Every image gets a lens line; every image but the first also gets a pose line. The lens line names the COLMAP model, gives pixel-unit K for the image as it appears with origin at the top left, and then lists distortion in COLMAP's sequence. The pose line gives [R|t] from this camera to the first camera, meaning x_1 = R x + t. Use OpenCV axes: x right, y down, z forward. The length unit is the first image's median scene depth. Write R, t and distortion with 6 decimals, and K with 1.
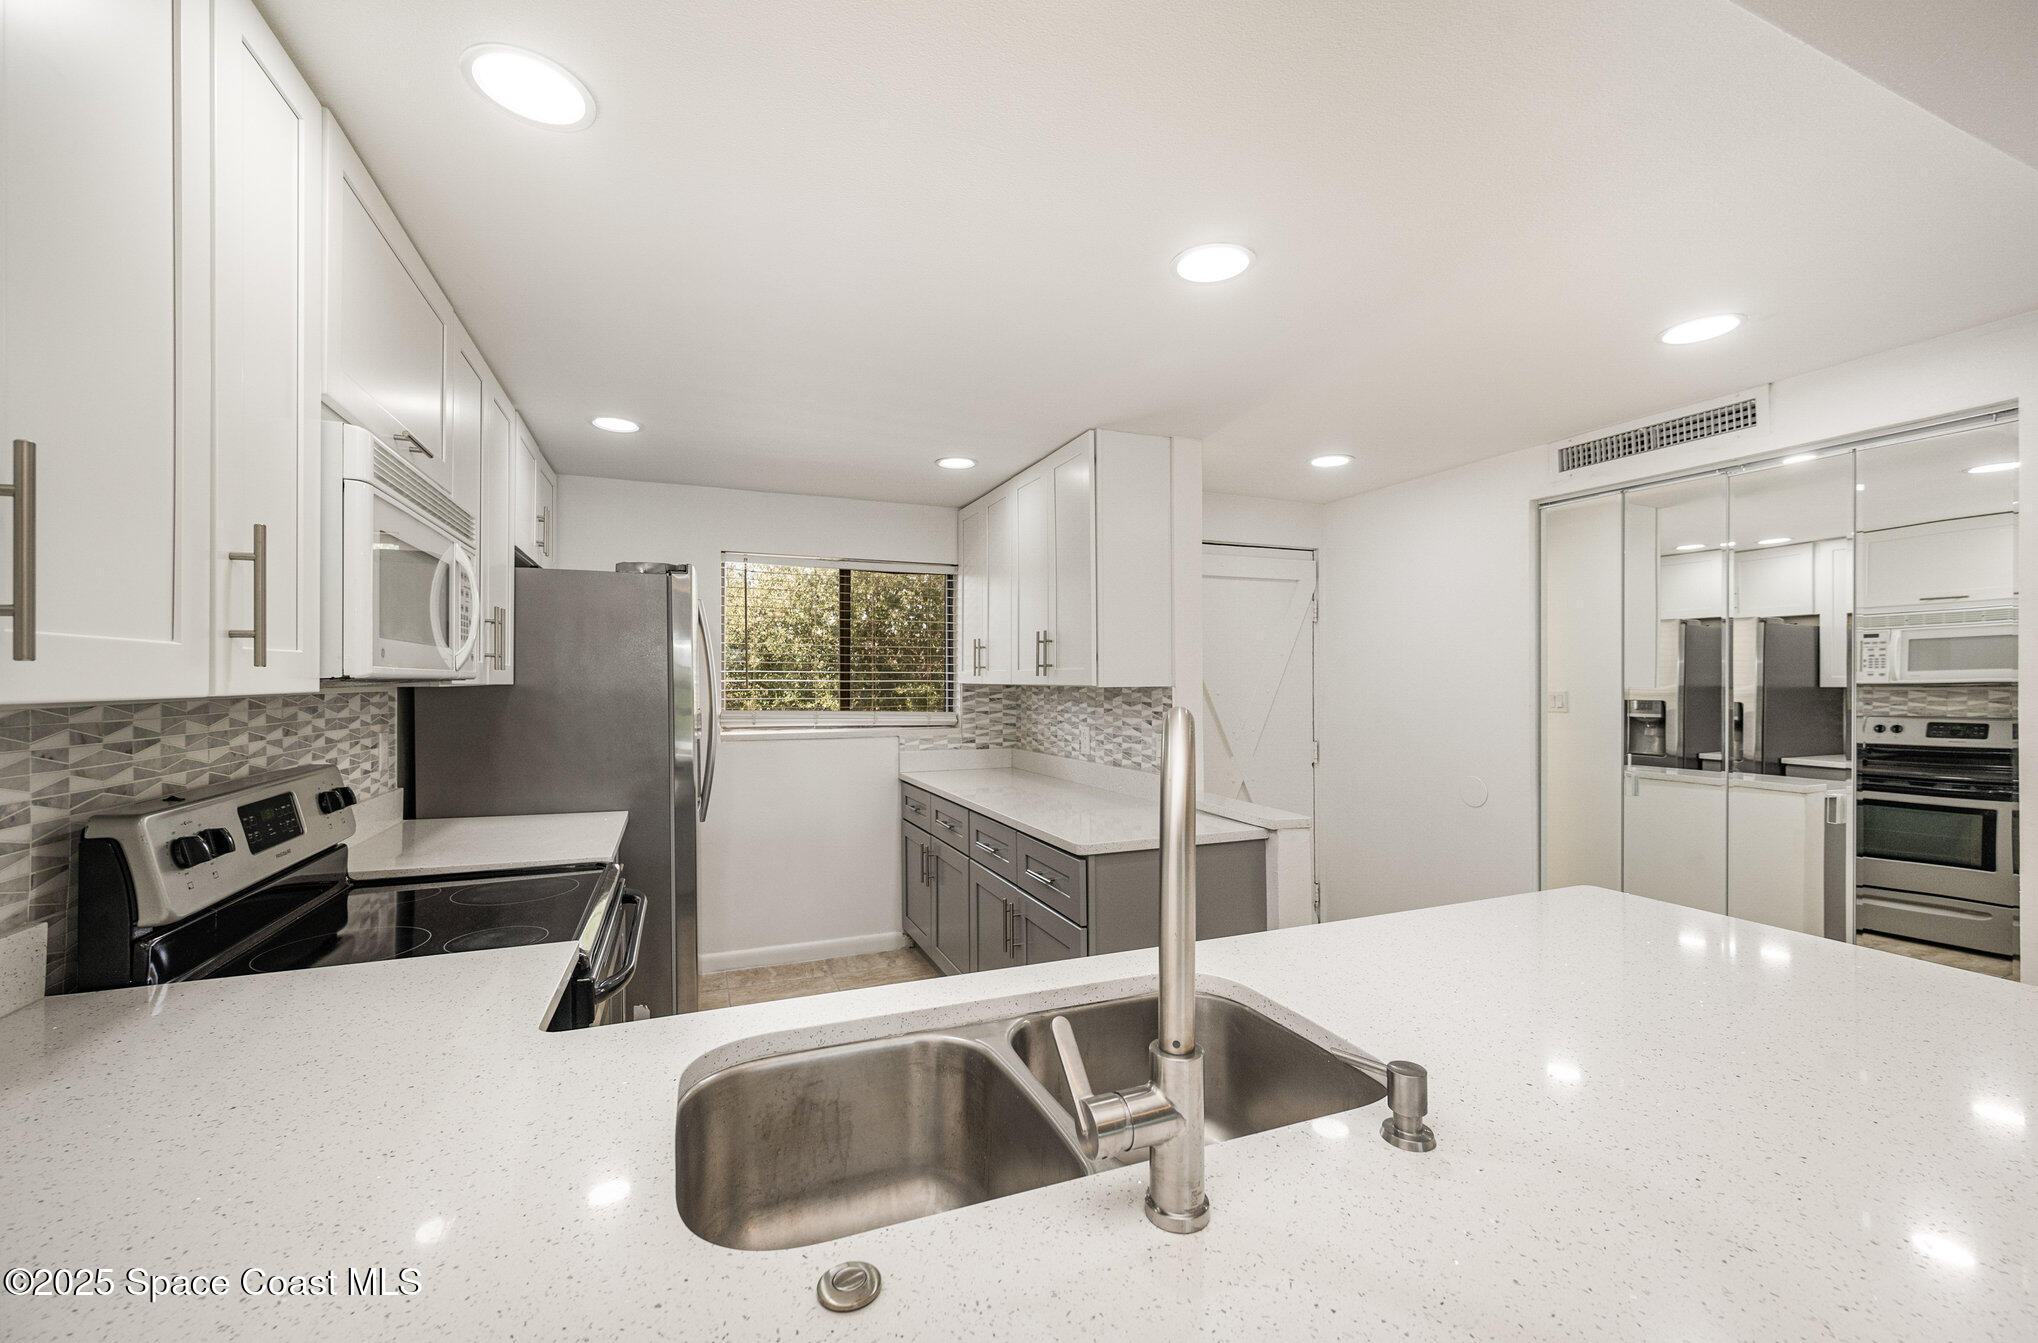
lens RADIAL K [[799.4, 0, 1019.0], [0, 799.4, 671.5], [0, 0, 1]] dist [0.001653, 0.000133]
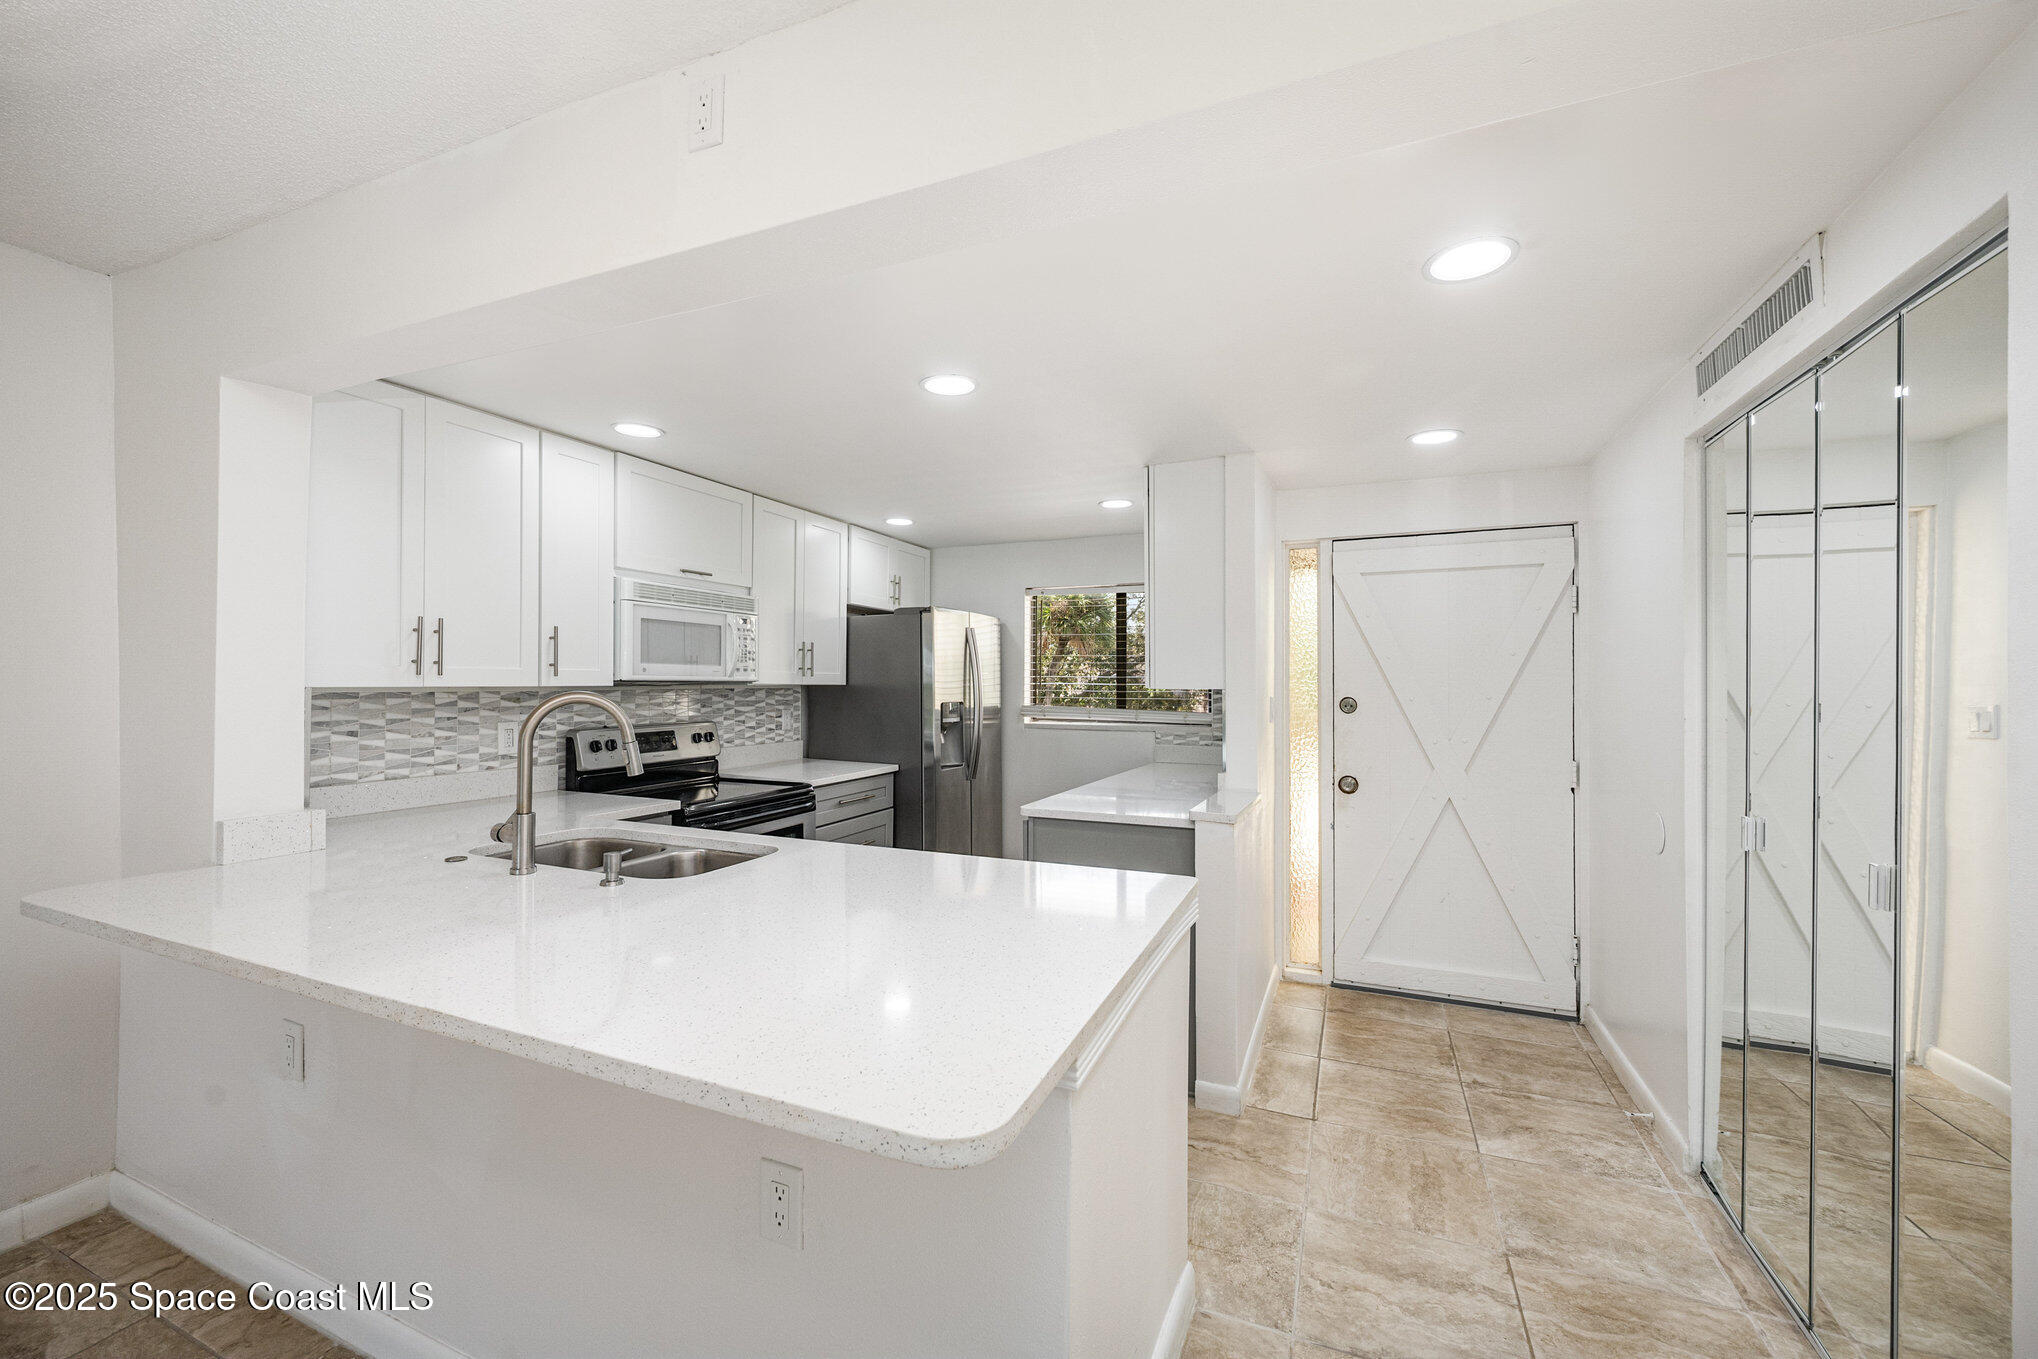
lens RADIAL K [[776.6, 0, 1025.2], [0, 776.6, 683.0], [0, 0, 1]] dist [0.000290, 0.000032]
pose [[0.707995, 0.002999, -0.706211, 0.594942], [0.002821, 0.999971, 0.007074, 0.000897], [0.706211, -0.007000, 0.707966, 0.062588]]
